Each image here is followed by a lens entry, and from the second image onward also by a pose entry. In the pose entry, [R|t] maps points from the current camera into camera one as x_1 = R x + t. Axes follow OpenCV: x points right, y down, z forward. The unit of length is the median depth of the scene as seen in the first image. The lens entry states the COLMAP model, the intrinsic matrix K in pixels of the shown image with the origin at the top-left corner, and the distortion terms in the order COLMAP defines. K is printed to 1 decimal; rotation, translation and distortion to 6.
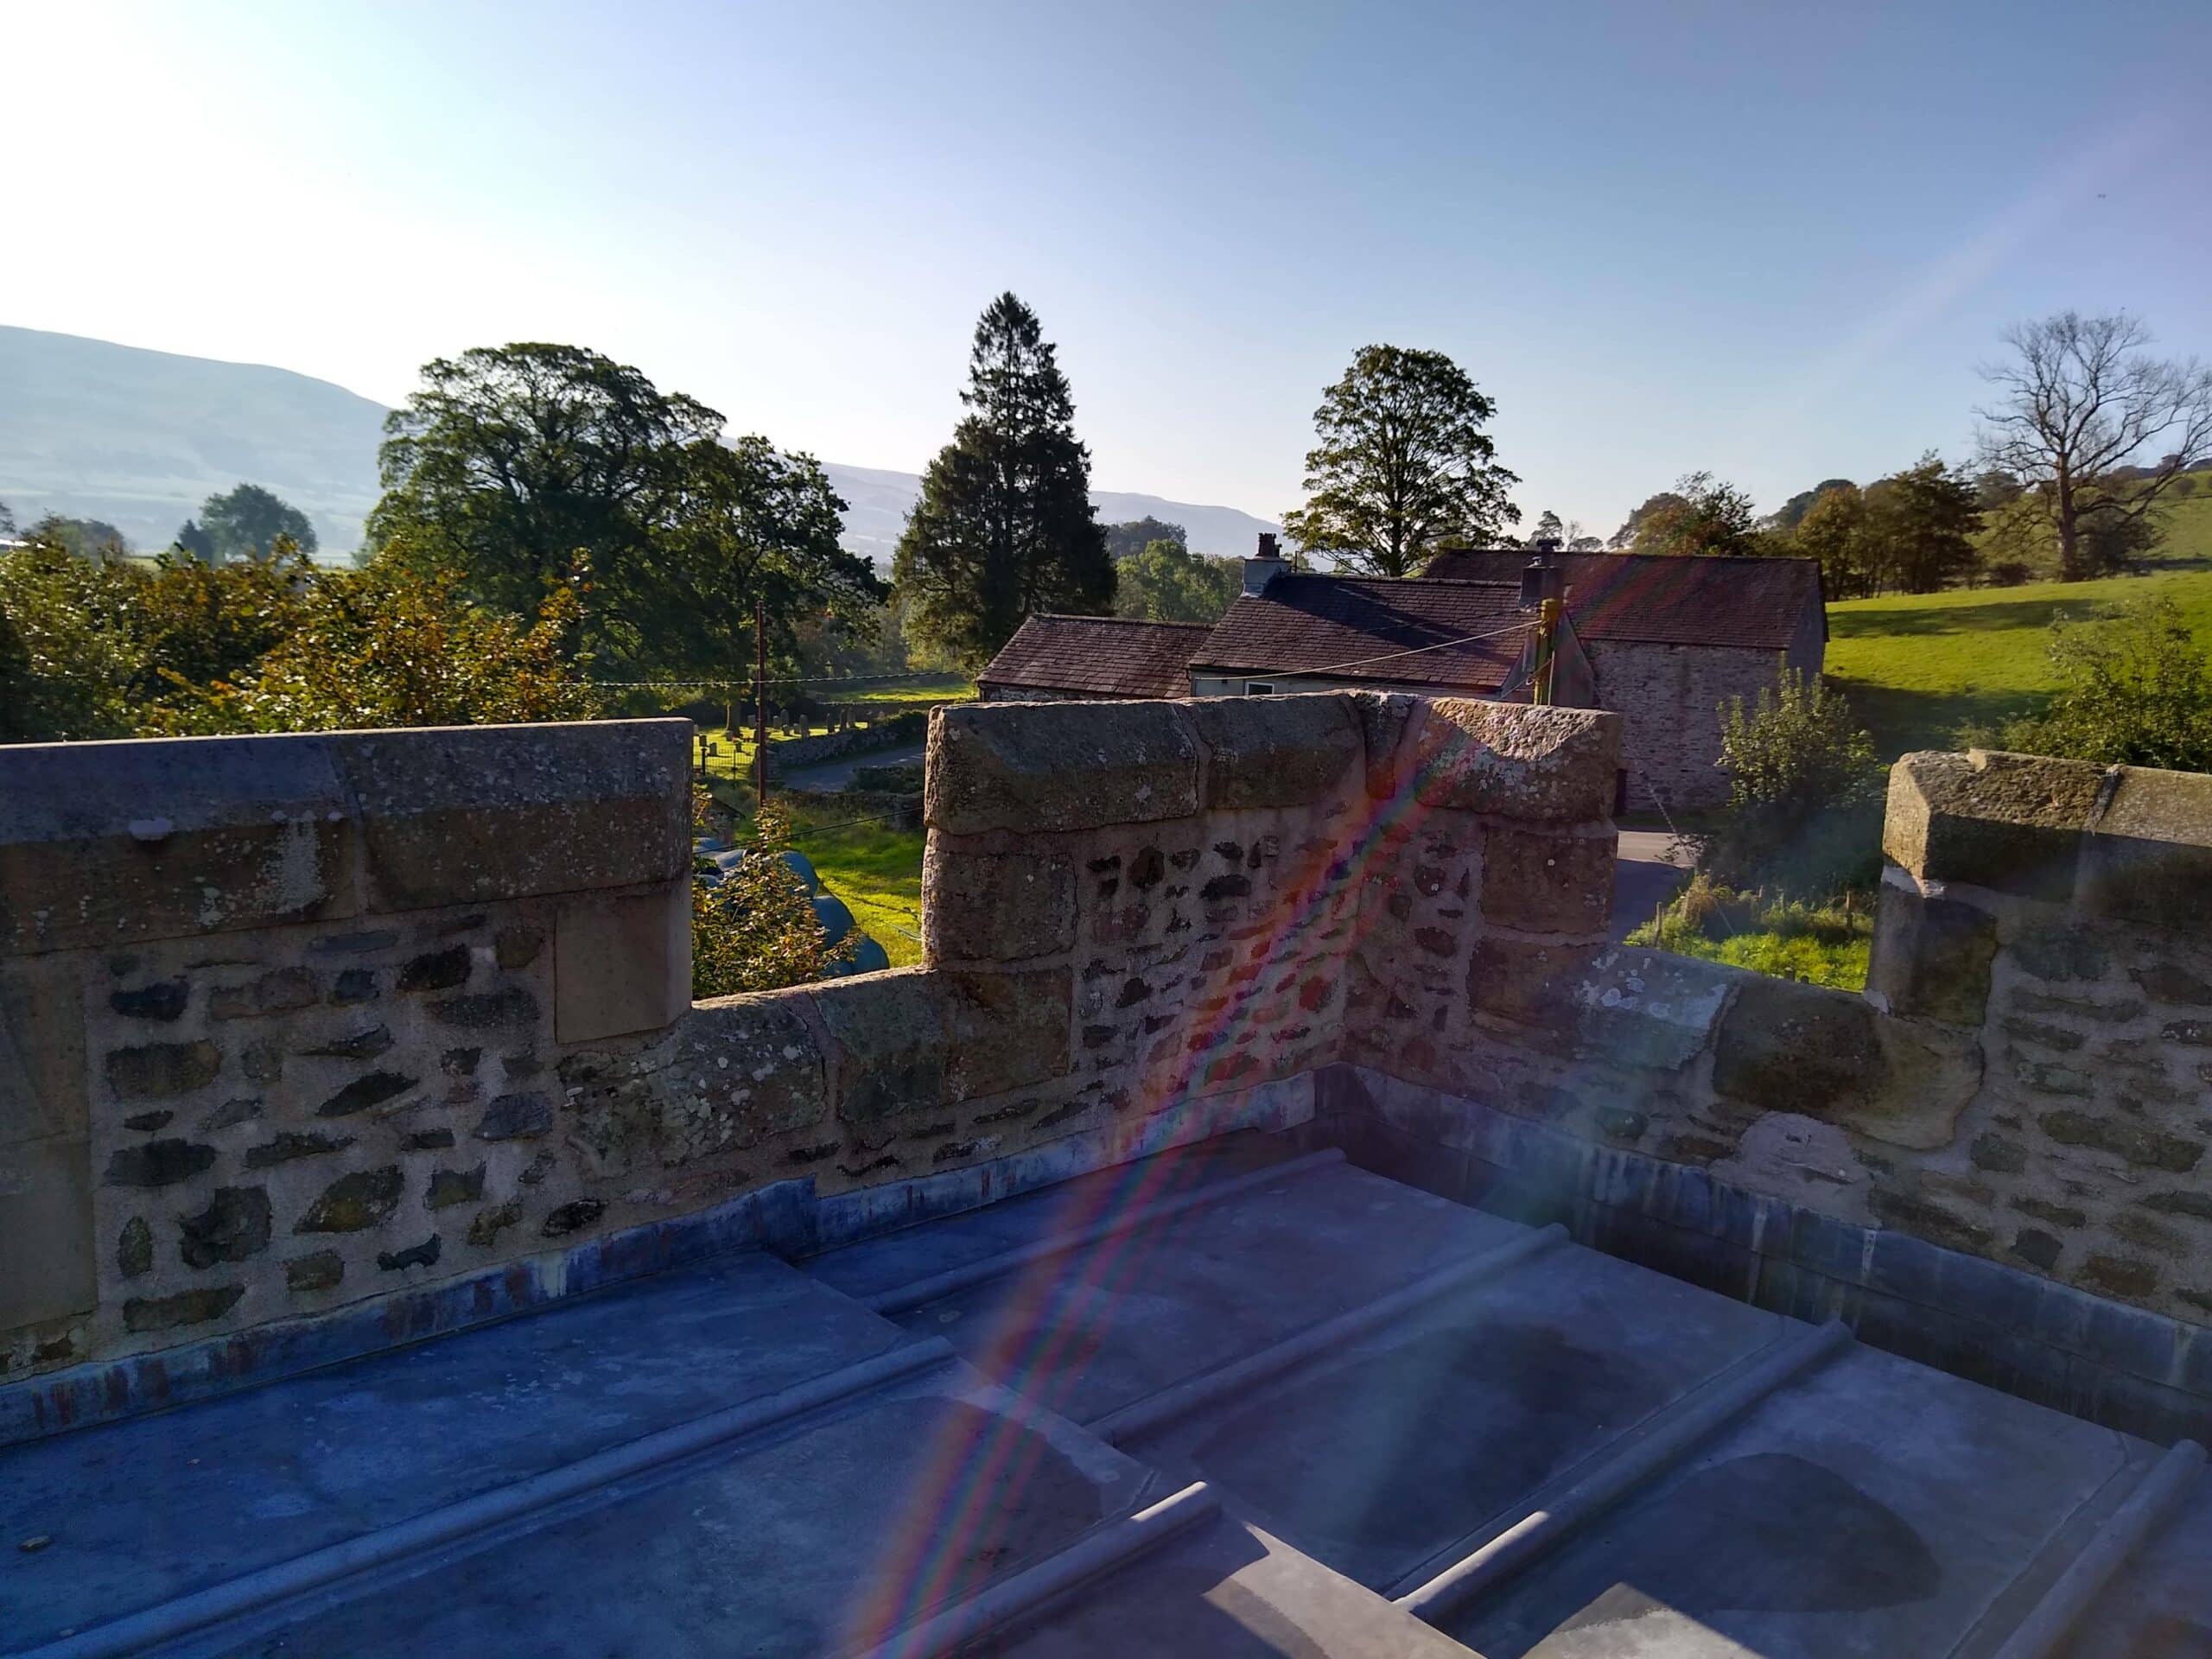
lens RADIAL K [[1718.4, 0, 1081.9], [0, 1718.4, 814.5], [0, 0, 1]] dist [0.072653, -0.124168]
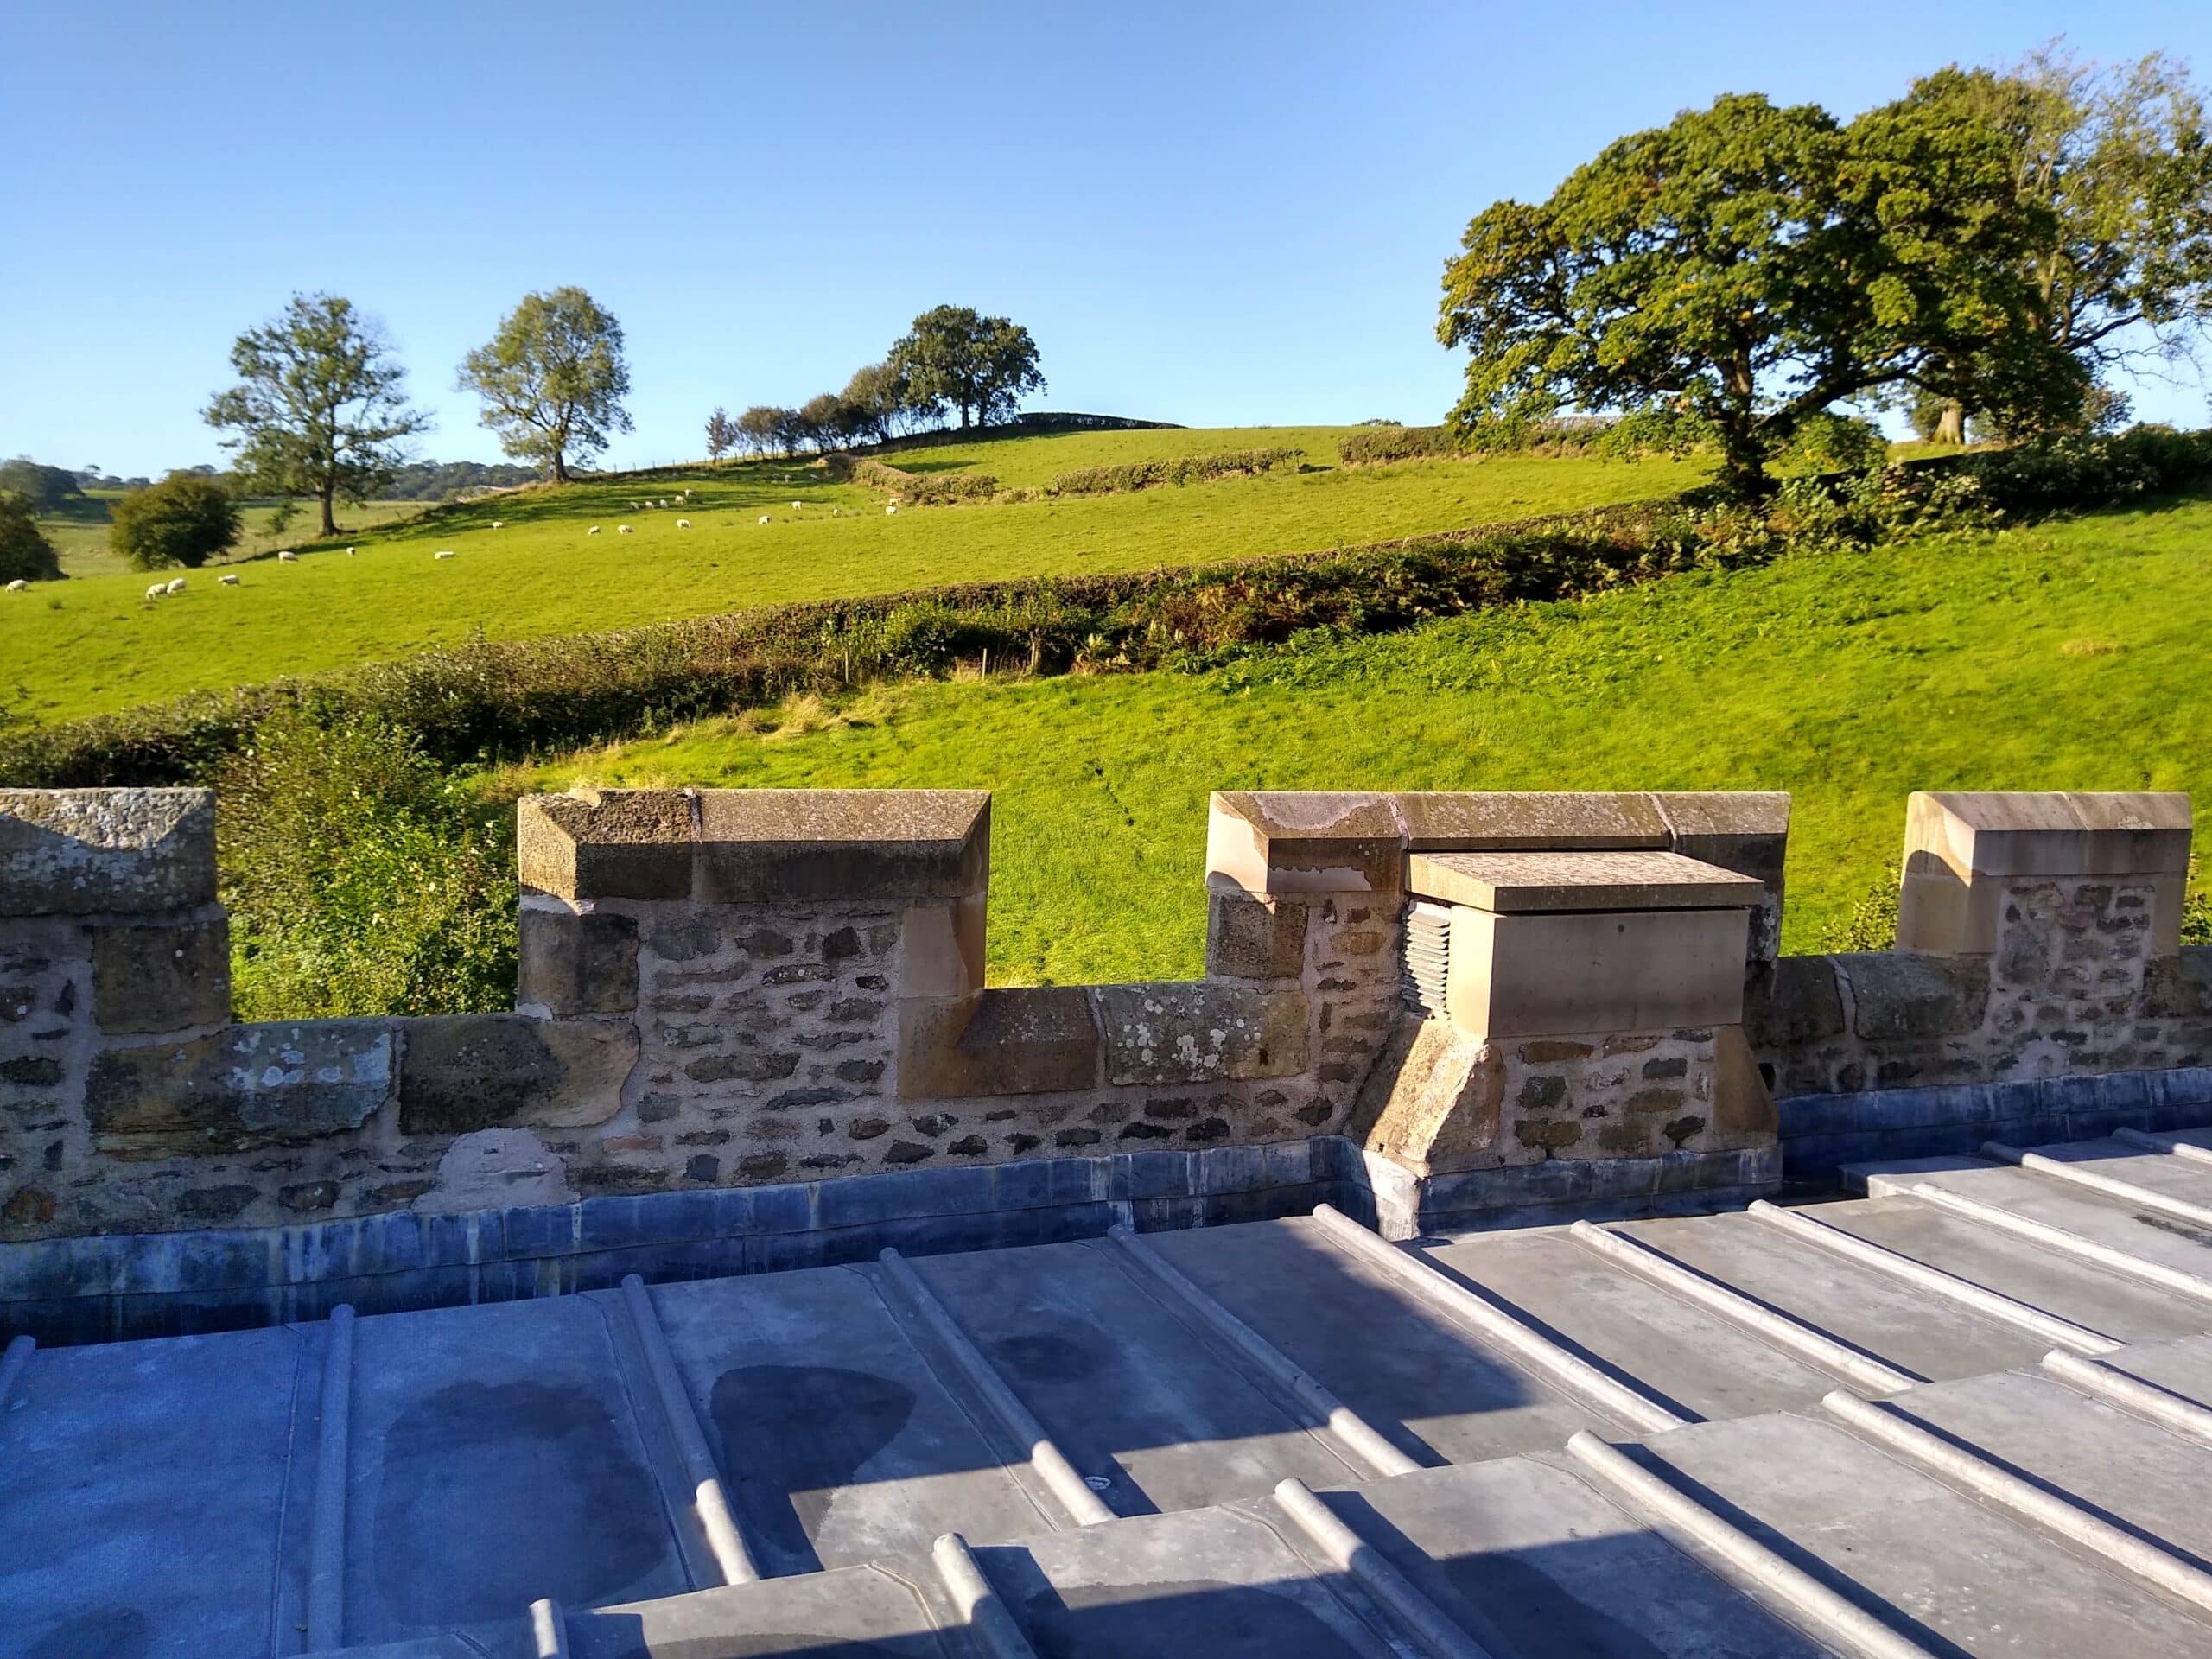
lens RADIAL K [[1718.4, 0, 1155.3], [0, 1718.4, 793.5], [0, 0, 1]] dist [0.072653, -0.124168]
pose [[0.362679, -0.105121, 0.925966, -0.450974], [0.119733, 0.990639, 0.065567, -0.063914], [-0.924190, 0.087089, 0.371871, 0.177360]]
